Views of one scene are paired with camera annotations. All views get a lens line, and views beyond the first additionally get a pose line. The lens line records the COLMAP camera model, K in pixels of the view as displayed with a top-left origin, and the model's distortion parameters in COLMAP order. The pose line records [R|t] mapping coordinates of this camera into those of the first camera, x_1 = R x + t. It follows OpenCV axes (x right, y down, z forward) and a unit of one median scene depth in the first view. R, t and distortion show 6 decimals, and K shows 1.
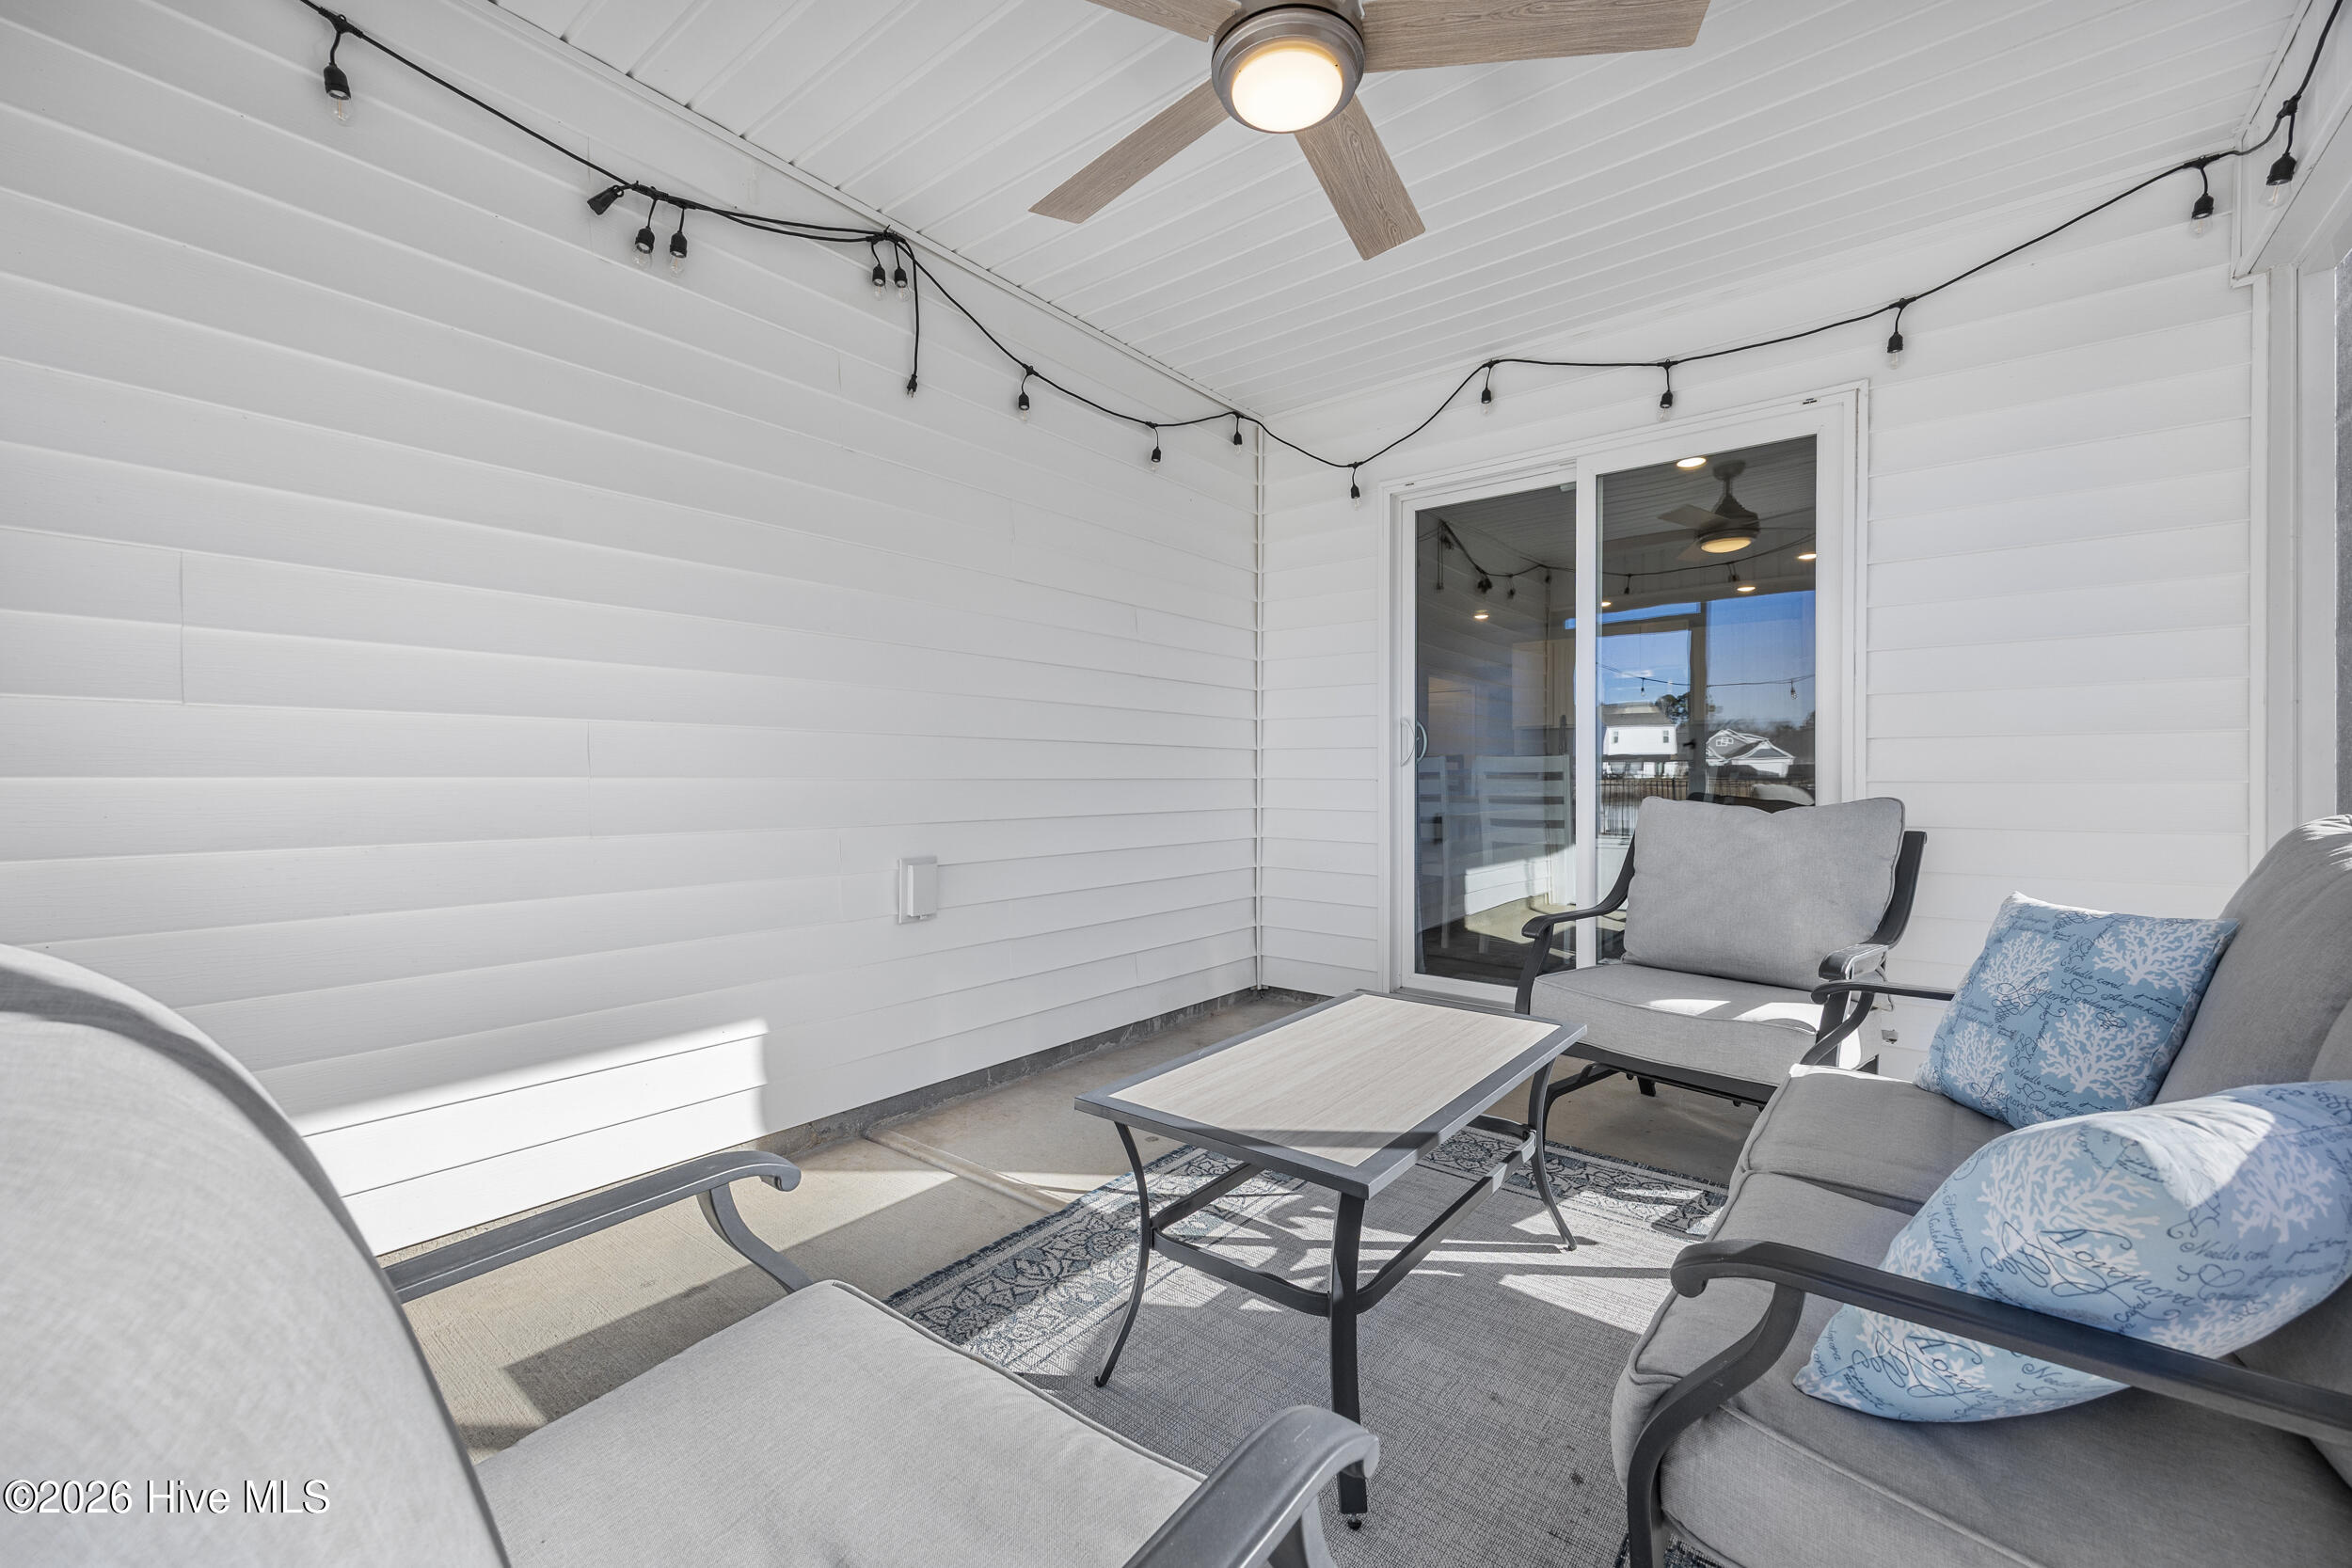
lens RADIAL K [[948.7, 0, 1178.5], [0, 948.7, 782.3], [0, 0, 1]] dist [0.009972, -0.002120]
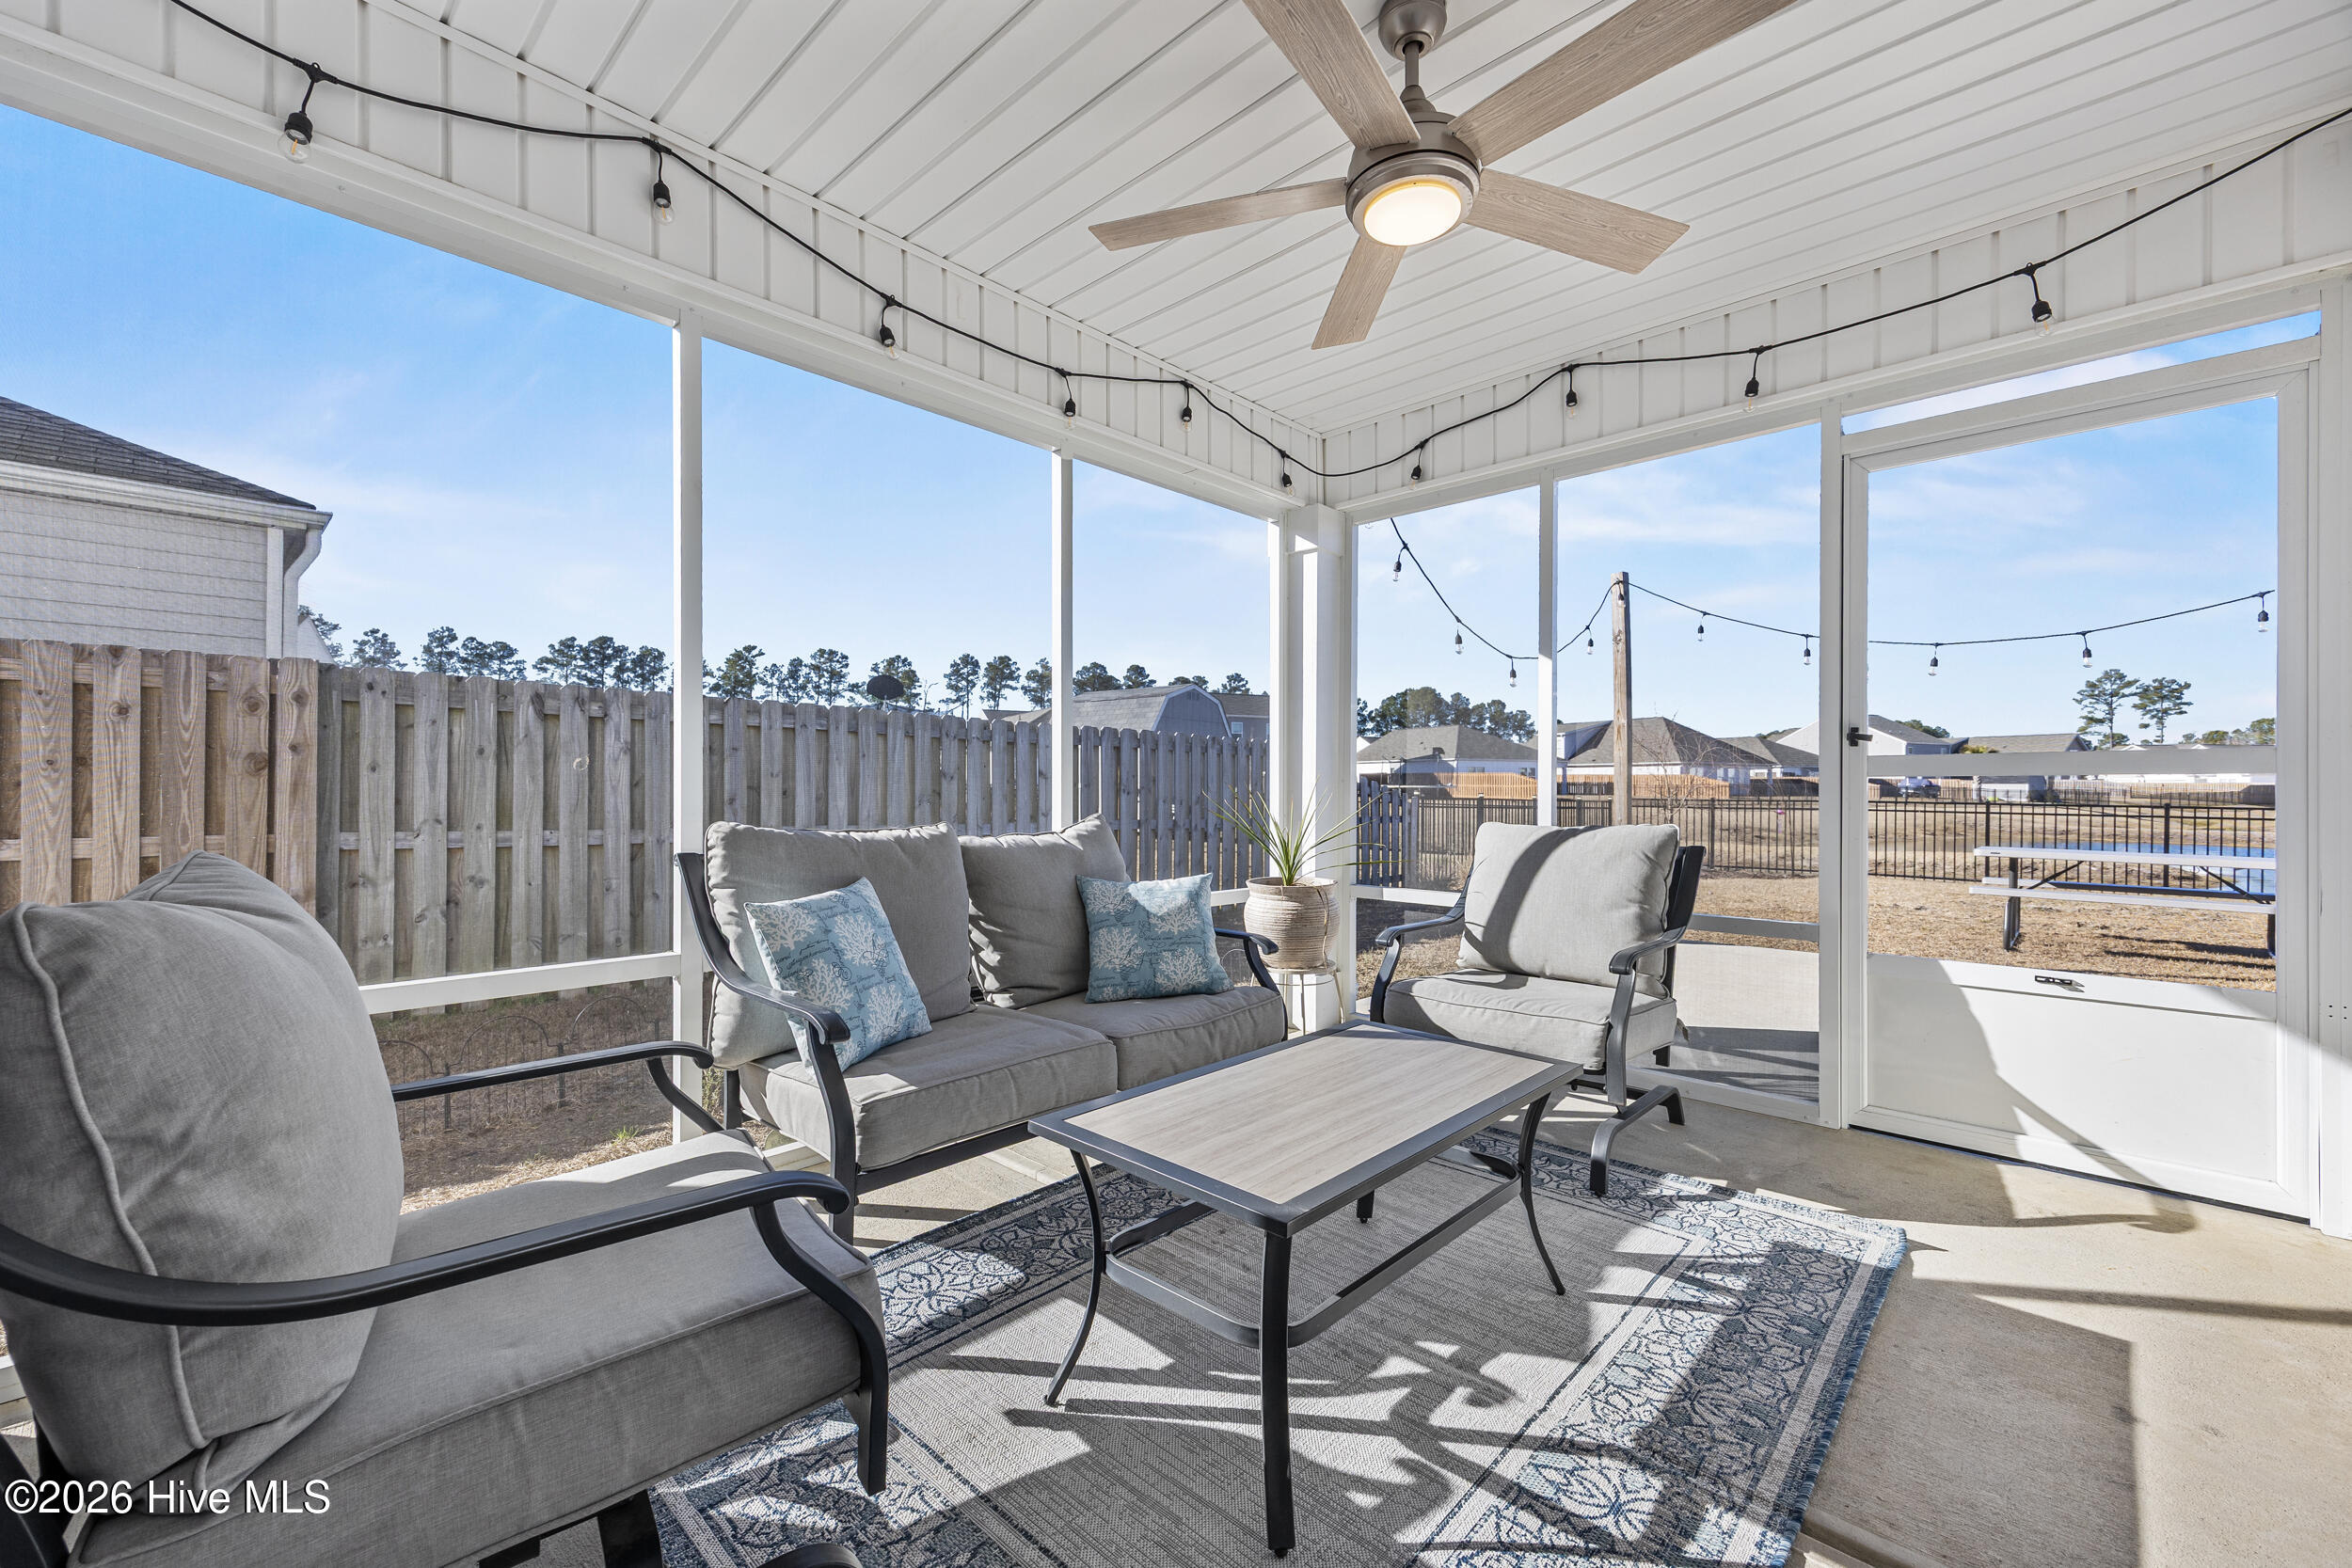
lens RADIAL K [[948.7, 0, 1172.6], [0, 948.7, 781.5], [0, 0, 1]] dist [0.009972, -0.002120]
pose [[-0.995982, -0.002491, 0.089522, 0.236455], [-0.002383, 0.999996, 0.001314, -0.025966], [-0.089525, 0.001095, -0.995984, 1.743245]]
